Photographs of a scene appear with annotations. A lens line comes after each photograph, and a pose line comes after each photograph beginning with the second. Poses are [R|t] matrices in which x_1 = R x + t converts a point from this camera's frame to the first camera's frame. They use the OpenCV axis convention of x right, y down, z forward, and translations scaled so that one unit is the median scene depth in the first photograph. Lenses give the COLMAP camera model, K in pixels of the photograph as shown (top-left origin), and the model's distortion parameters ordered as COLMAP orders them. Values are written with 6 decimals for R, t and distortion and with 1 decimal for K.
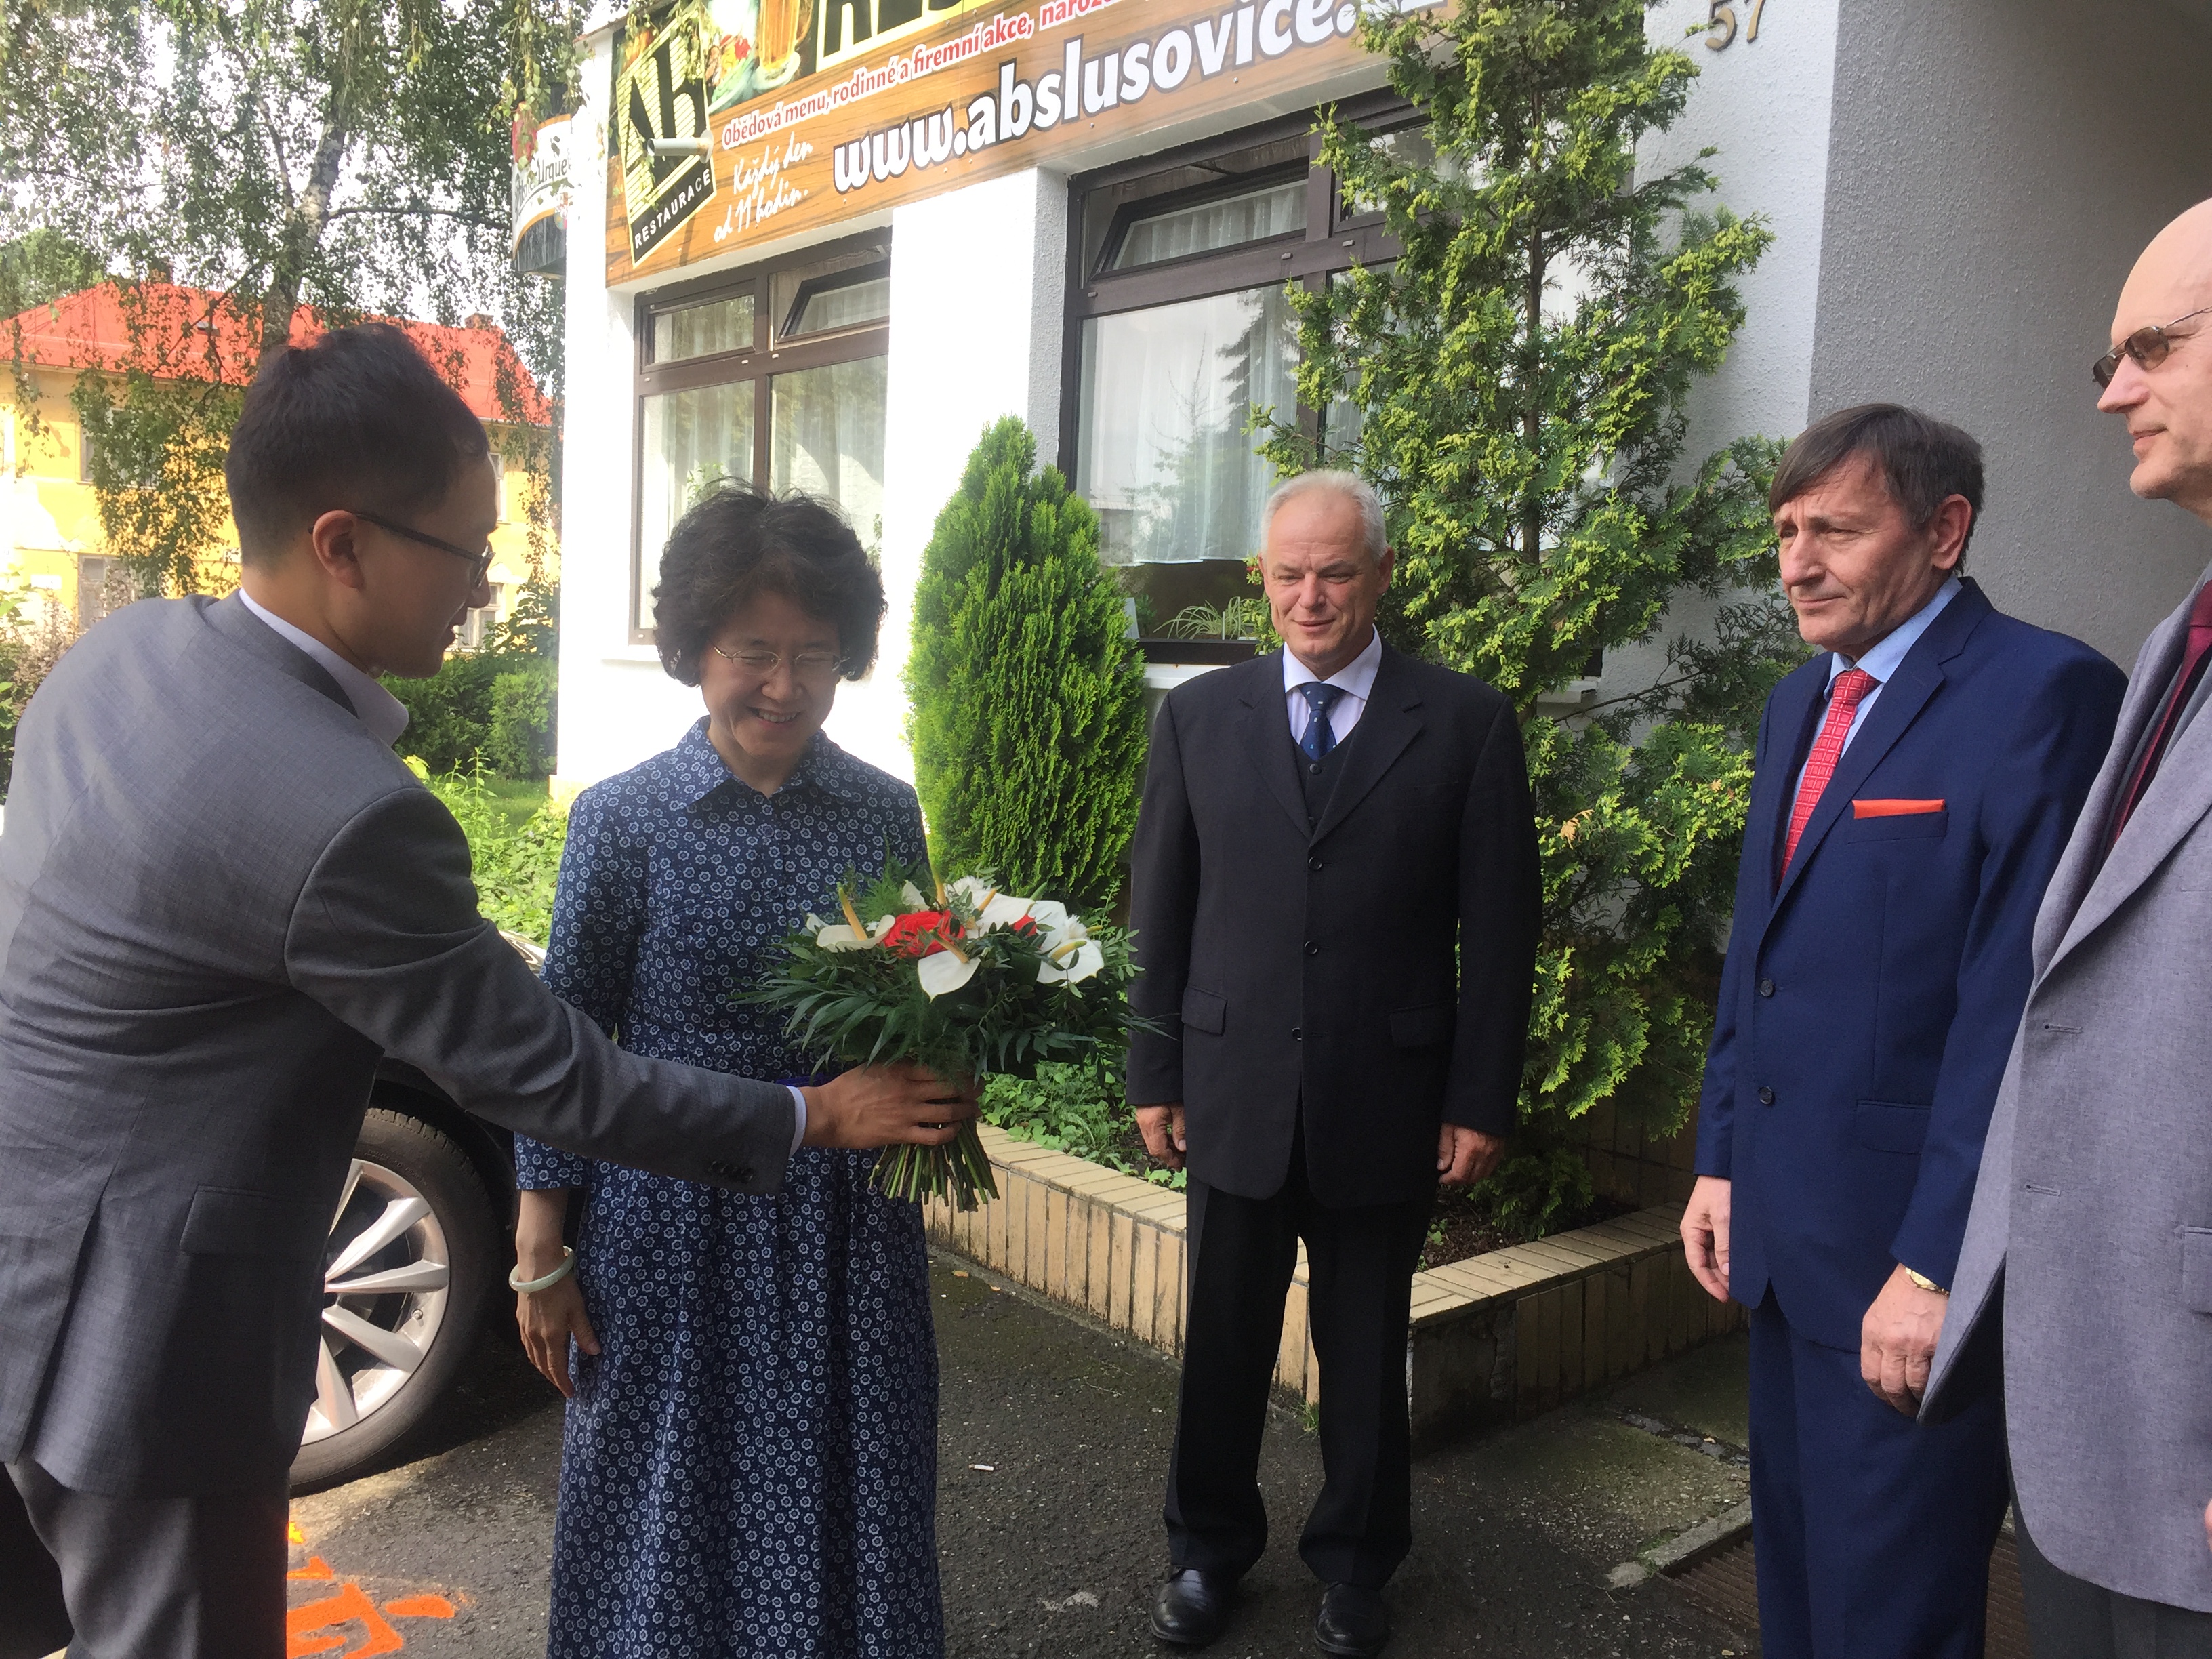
lens RADIAL K [[1861.5, 0, 1104.9], [0, 1861.5, 818.9], [0, 0, 1]] dist [0.082795, -0.114450]
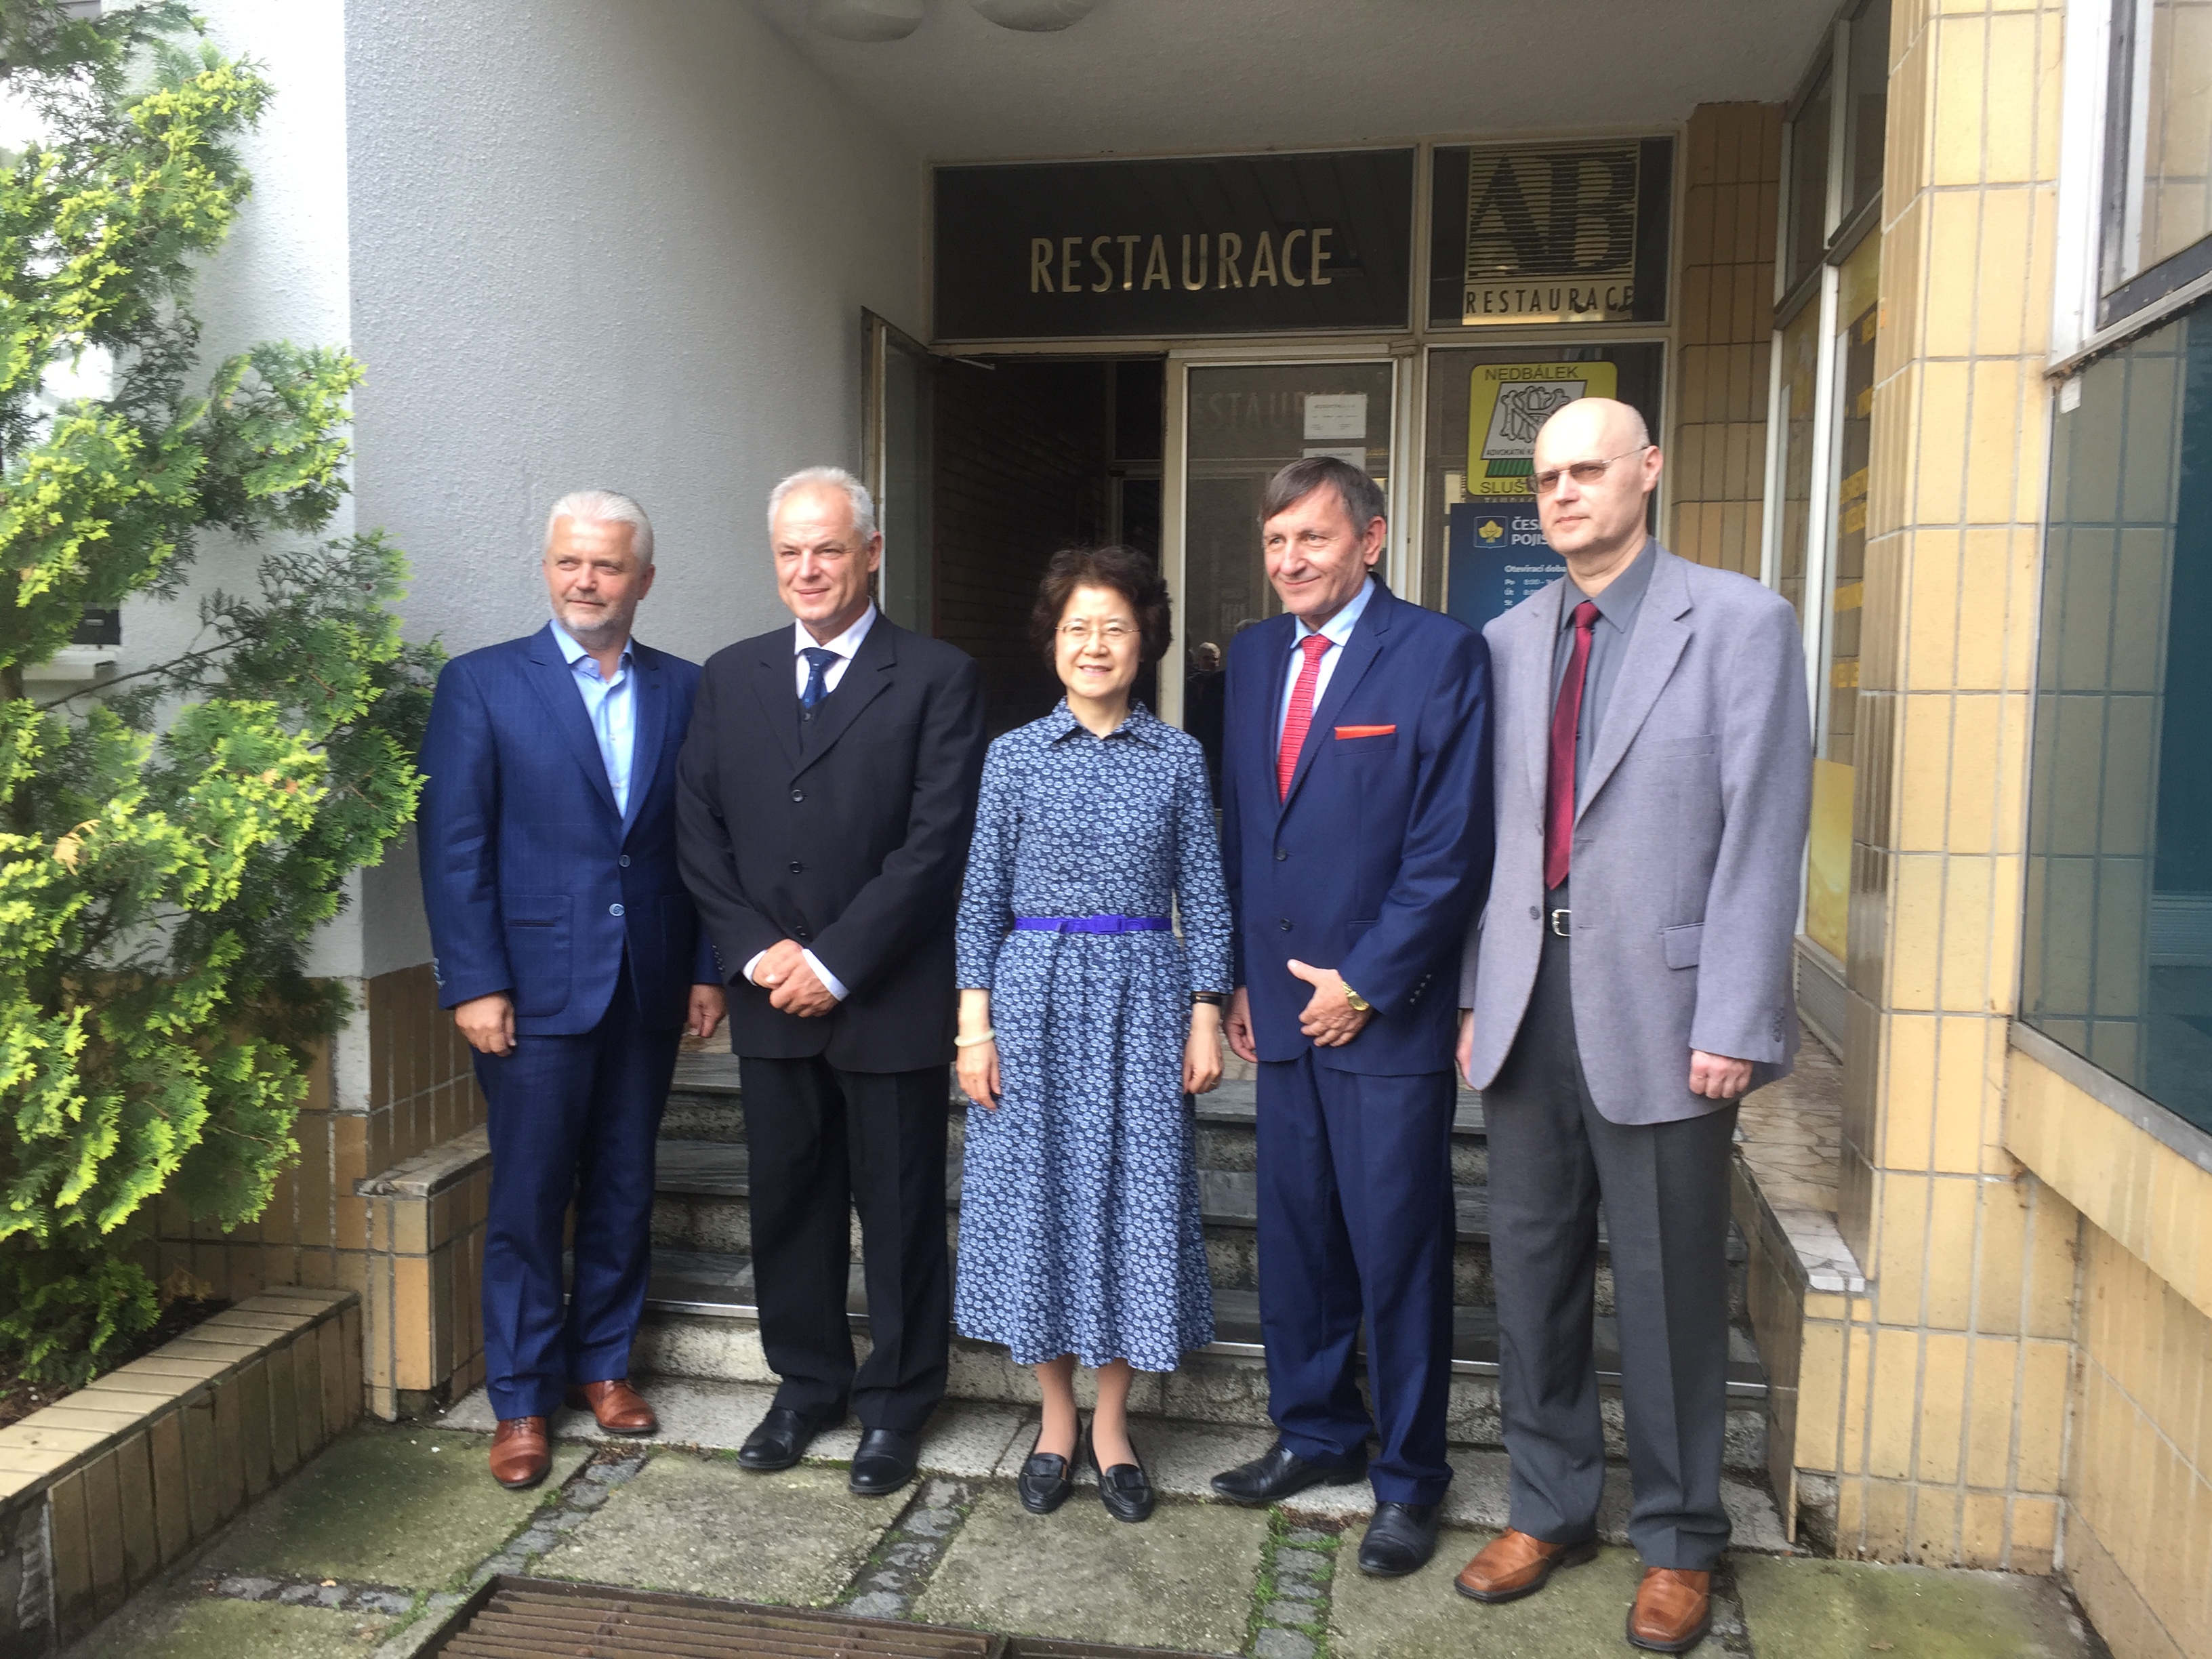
lens RADIAL K [[1861.5, 0, 1104.9], [0, 1861.5, 818.9], [0, 0, 1]] dist [0.082795, -0.114450]
pose [[0.762855, -0.079115, 0.641711, 0.080162], [0.072034, 0.996706, 0.037250, -0.004173], [-0.642544, 0.017809, 0.766042, 0.156995]]
